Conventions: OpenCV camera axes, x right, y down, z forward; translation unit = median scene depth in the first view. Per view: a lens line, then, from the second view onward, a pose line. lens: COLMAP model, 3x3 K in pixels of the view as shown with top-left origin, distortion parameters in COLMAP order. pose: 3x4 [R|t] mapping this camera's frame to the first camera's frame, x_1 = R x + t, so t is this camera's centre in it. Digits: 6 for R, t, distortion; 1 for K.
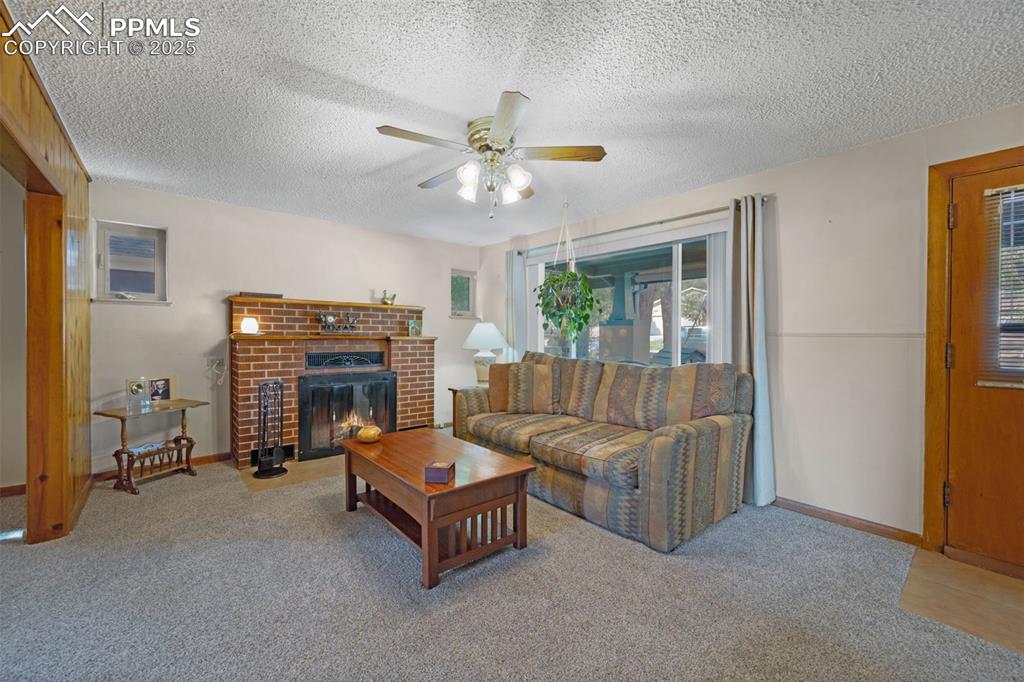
lens RADIAL K [[415.1, 0, 509.2], [0, 415.1, 333.7], [0, 0, 1]] dist [0.011963, 0.000145]
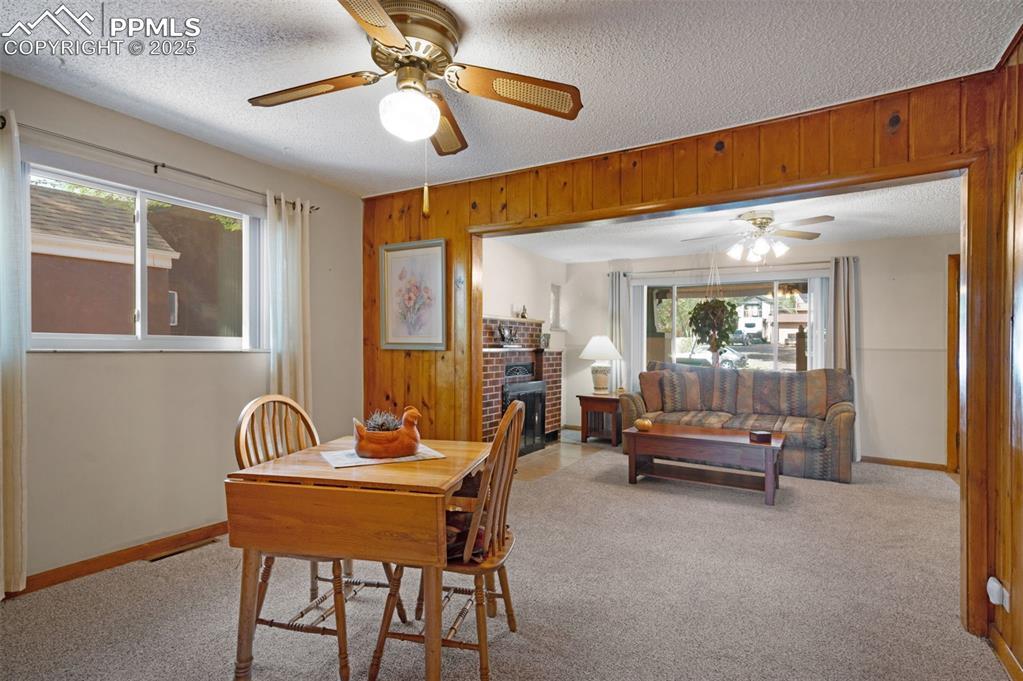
lens RADIAL K [[521.7, 0, 514.7], [0, 521.7, 345.7], [0, 0, 1]] dist [0.023190, 0.000001]
pose [[0.942573, 0.005241, 0.333959, -0.987085], [-0.008415, 0.999932, 0.008059, -0.013519], [-0.333894, -0.010406, 0.942553, -0.324127]]
